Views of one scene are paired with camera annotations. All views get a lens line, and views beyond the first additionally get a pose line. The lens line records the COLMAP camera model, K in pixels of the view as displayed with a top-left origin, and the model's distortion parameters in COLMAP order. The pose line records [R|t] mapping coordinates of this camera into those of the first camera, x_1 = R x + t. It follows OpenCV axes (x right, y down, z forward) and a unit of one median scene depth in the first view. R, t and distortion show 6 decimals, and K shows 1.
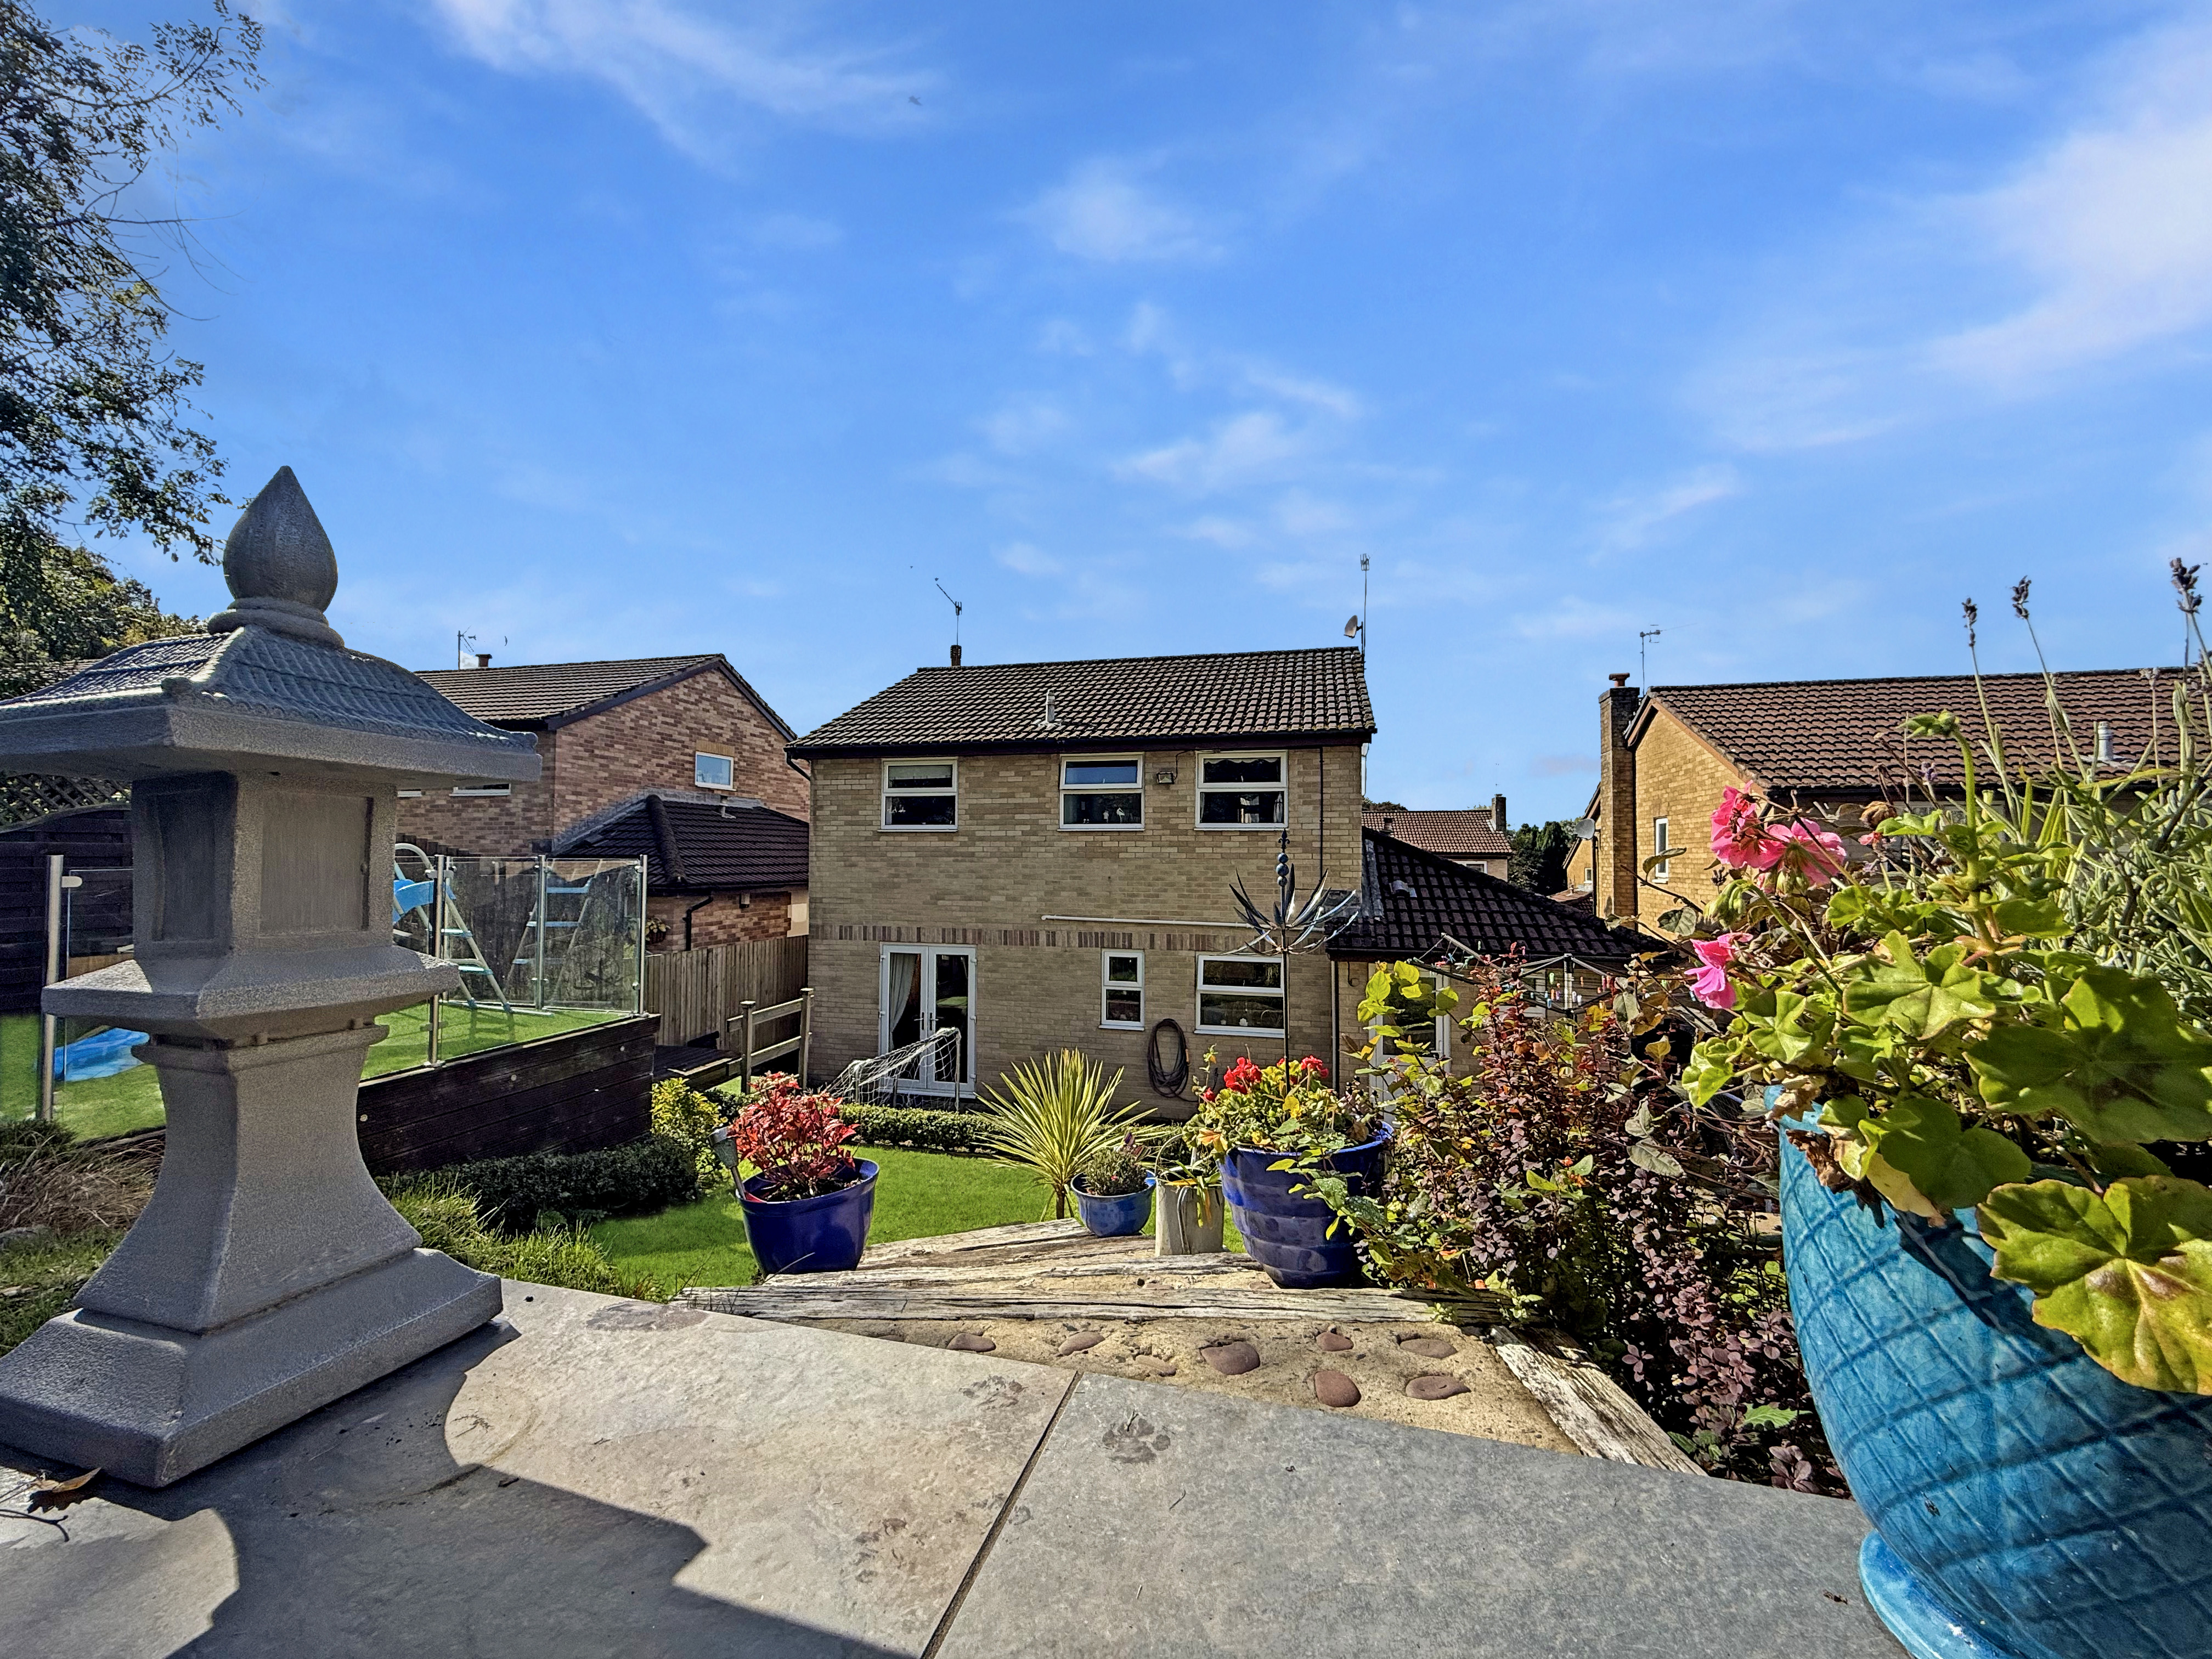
lens RADIAL K [[880.7, 0, 1099.4], [0, 880.7, 837.6], [0, 0, 1]] dist [-0.001359, 0.000464]
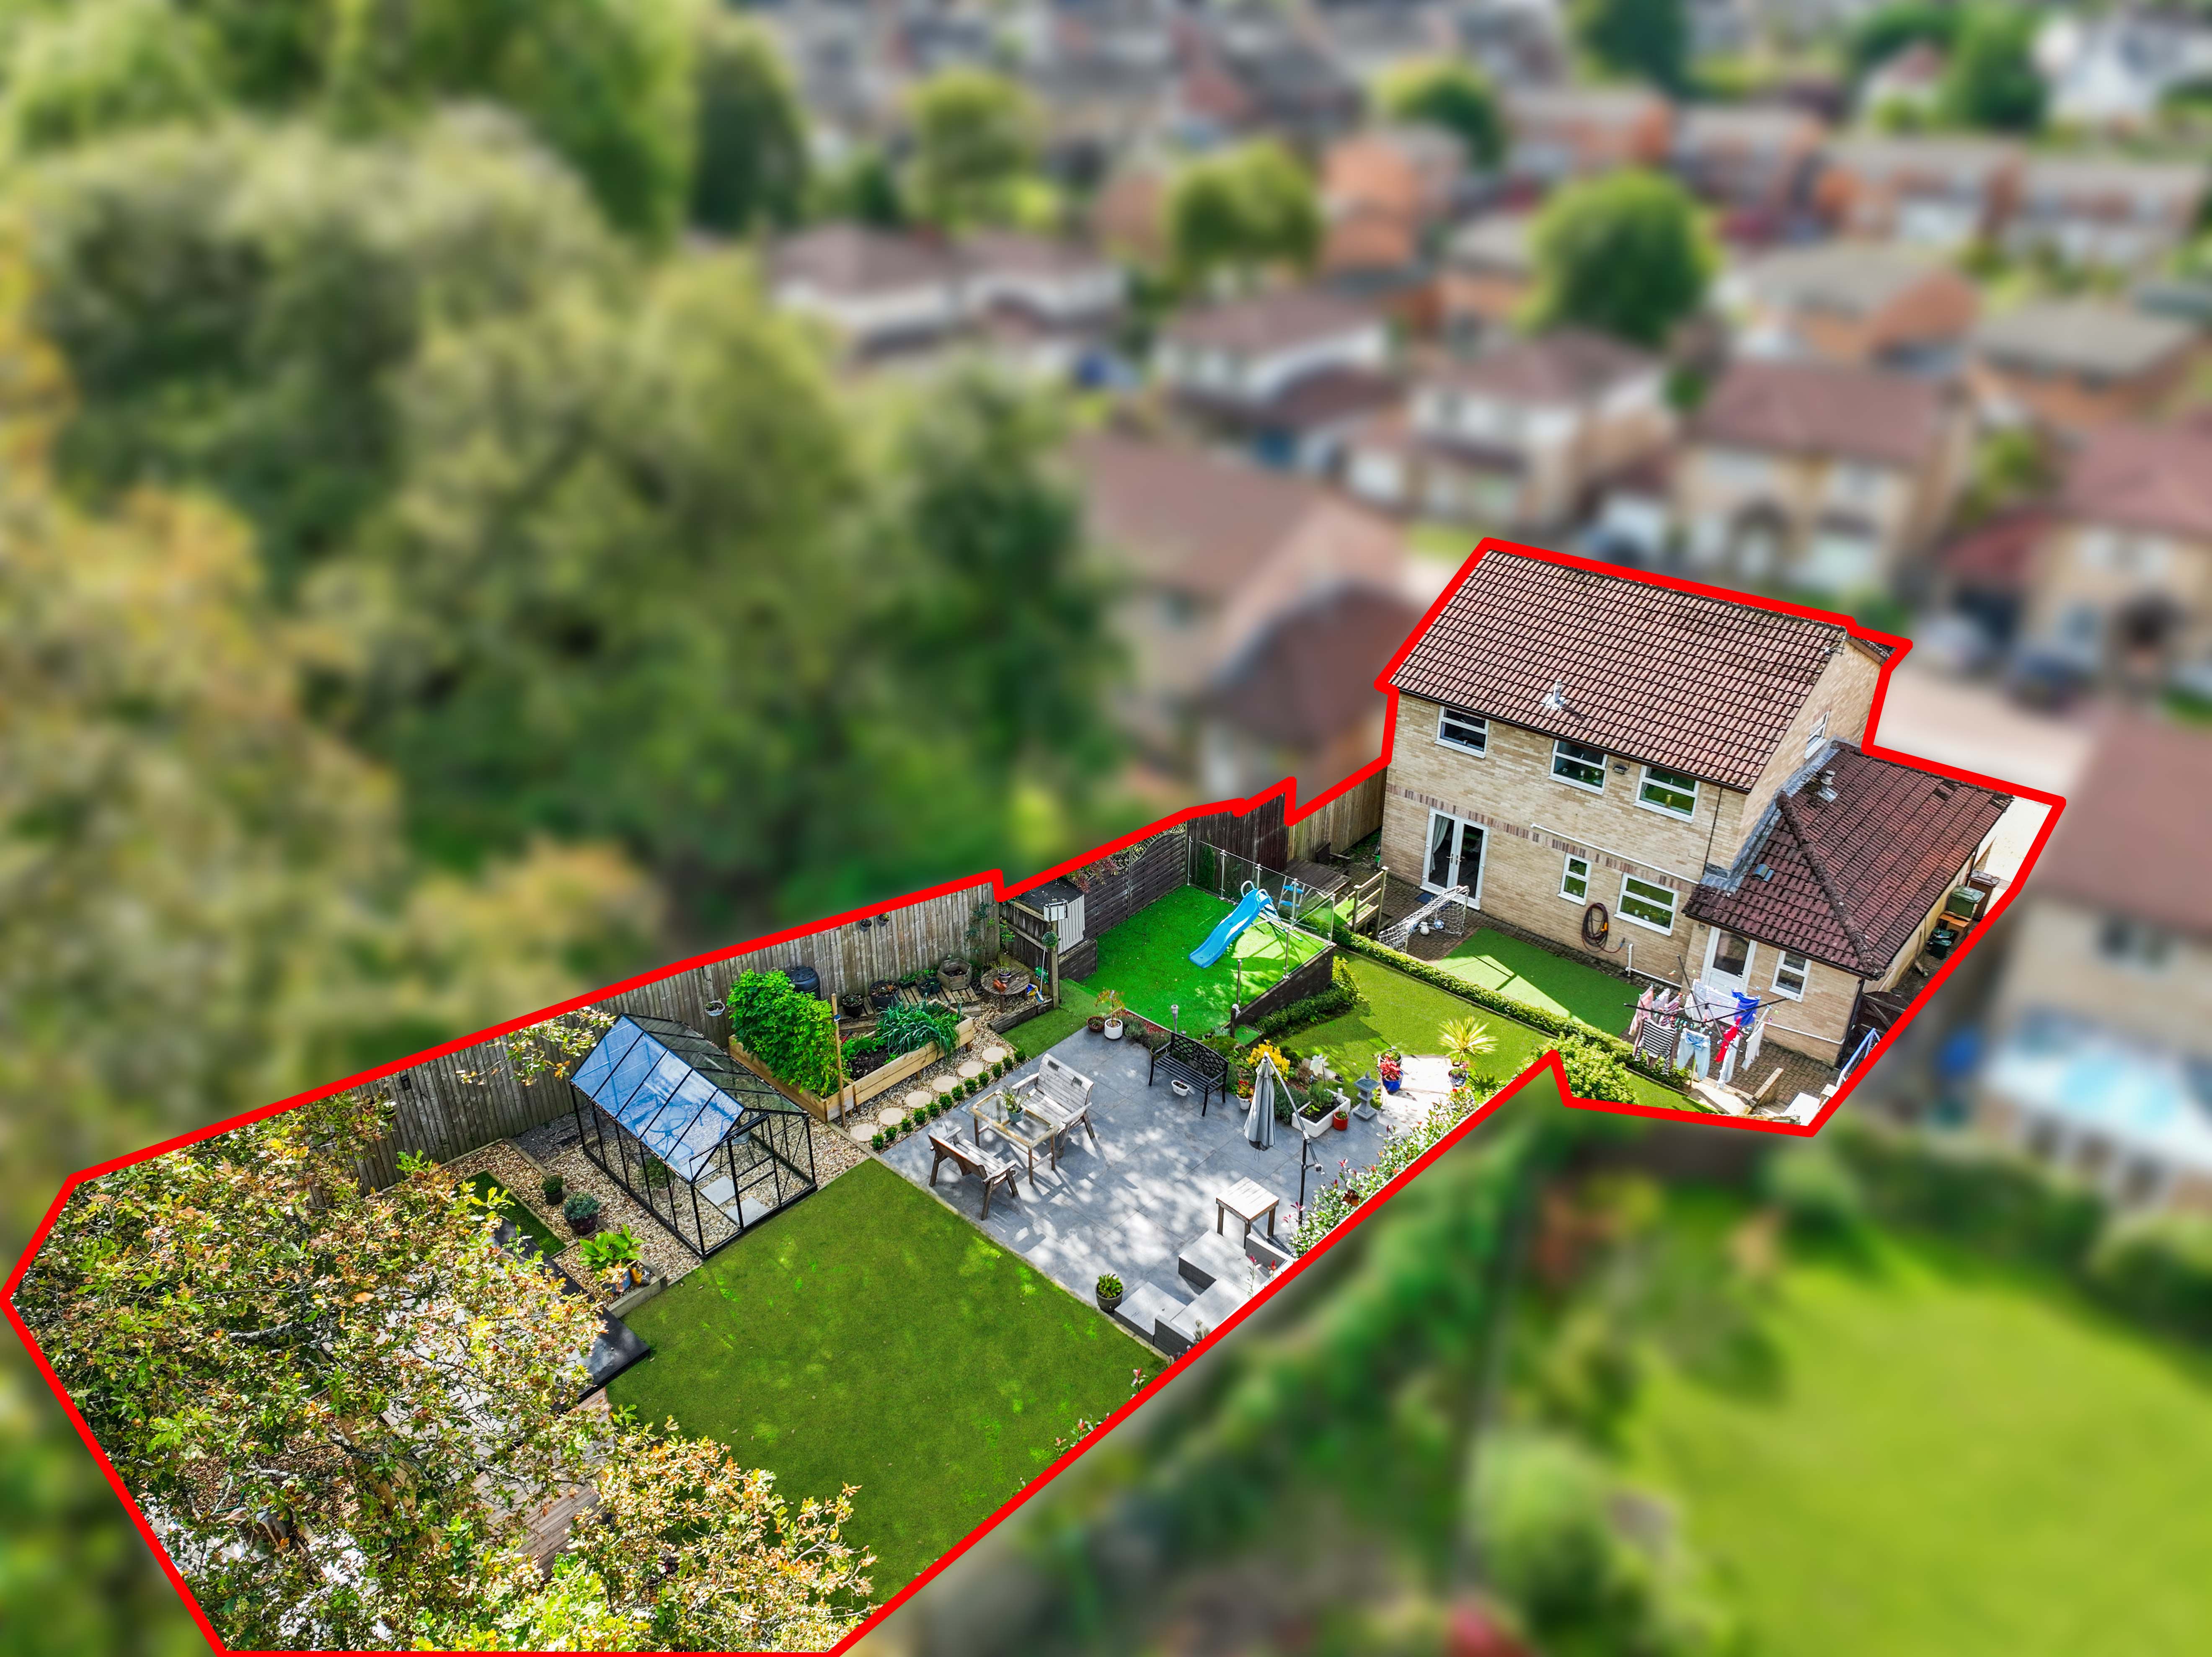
lens RADIAL K [[1585.7, 0, 1106.0], [0, 1585.7, 828.5], [0, 0, 1]] dist [-0.001287, -0.000174]
pose [[0.895833, 0.204405, -0.394591, 0.365172], [0.026886, 0.861380, 0.507249, -1.331498], [0.443577, -0.465019, 0.766157, -1.472106]]
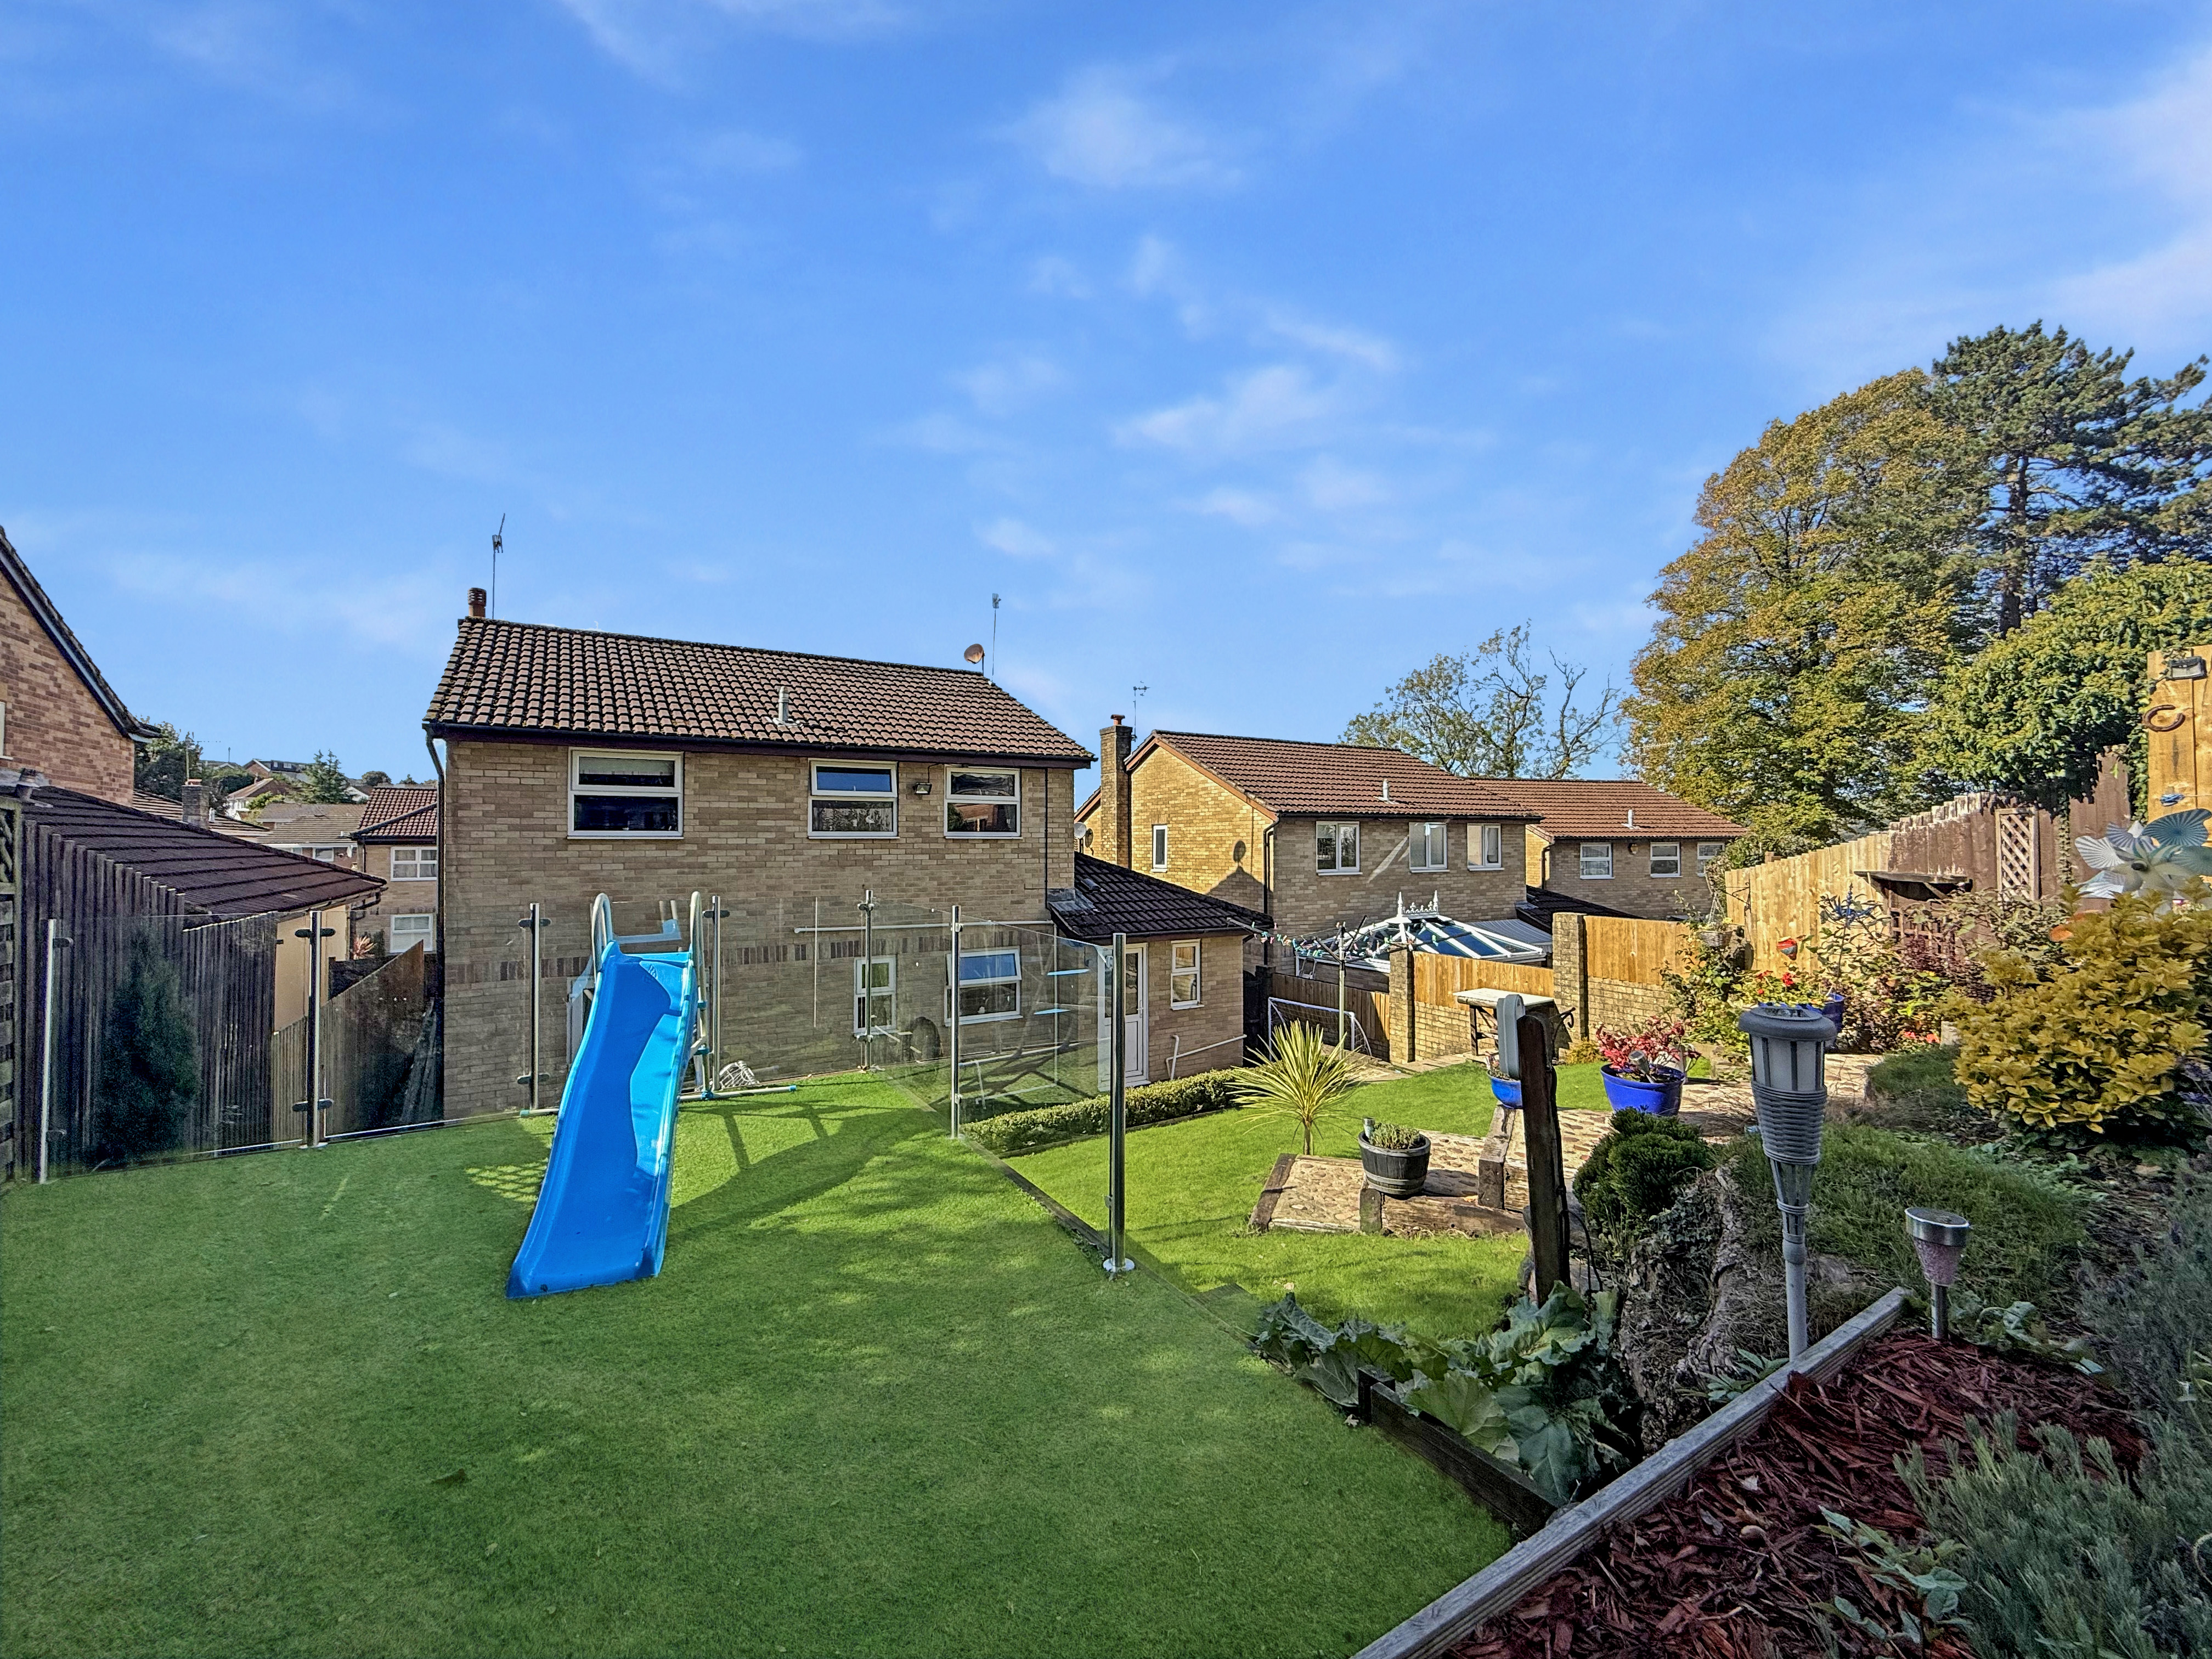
lens RADIAL K [[880.7, 0, 1099.4], [0, 880.7, 837.6], [0, 0, 1]] dist [-0.001359, 0.000464]
pose [[0.707914, -0.002477, 0.706295, -0.489997], [-0.009174, 0.999877, 0.012702, -0.023400], [-0.706240, -0.015471, 0.707804, 0.102885]]
